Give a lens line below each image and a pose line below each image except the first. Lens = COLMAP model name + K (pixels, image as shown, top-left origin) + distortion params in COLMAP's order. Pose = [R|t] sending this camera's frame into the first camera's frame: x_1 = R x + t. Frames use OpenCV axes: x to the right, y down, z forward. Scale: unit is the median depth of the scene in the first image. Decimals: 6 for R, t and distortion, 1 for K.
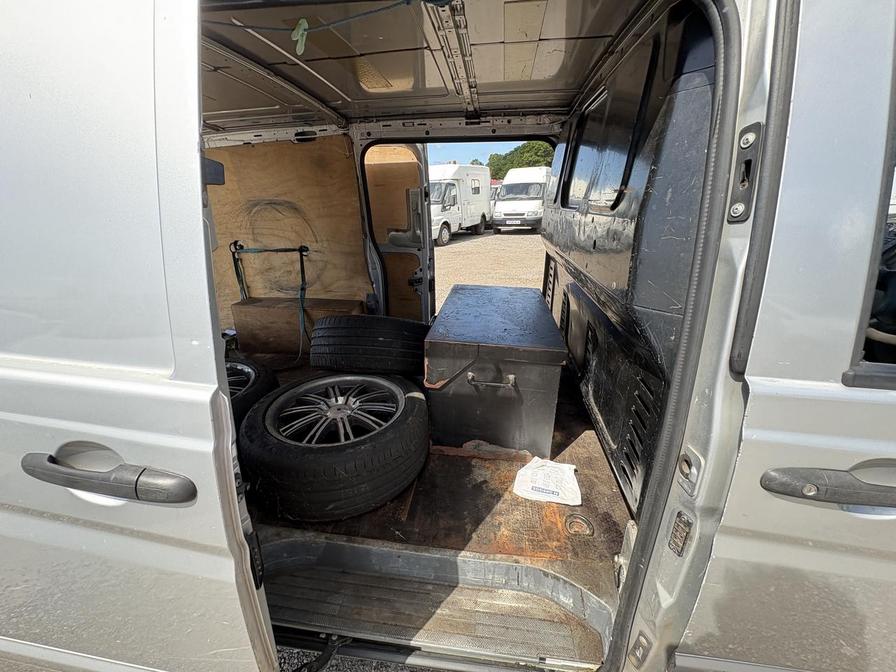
lens RADIAL K [[356.7, 0, 453.3], [0, 356.7, 340.5], [0, 0, 1]] dist [-0.002701, 0.000778]
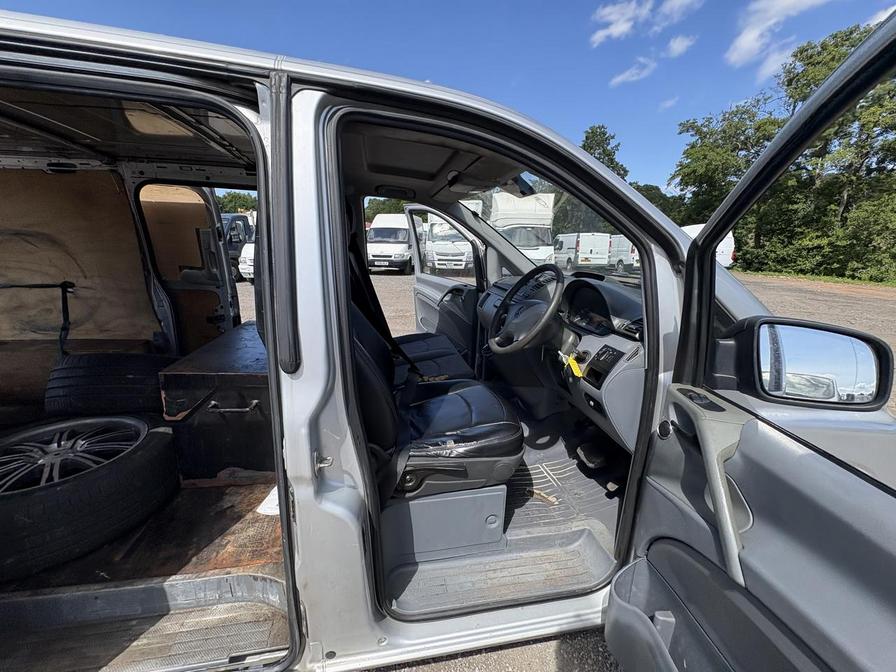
lens RADIAL K [[356.7, 0, 467.4], [0, 356.7, 341.6], [0, 0, 1]] dist [-0.002701, 0.000778]
pose [[0.951267, -0.034555, 0.306425, 0.303842], [0.066168, 0.993429, -0.093386, 0.042529], [-0.301185, 0.109111, 0.947303, -0.165522]]
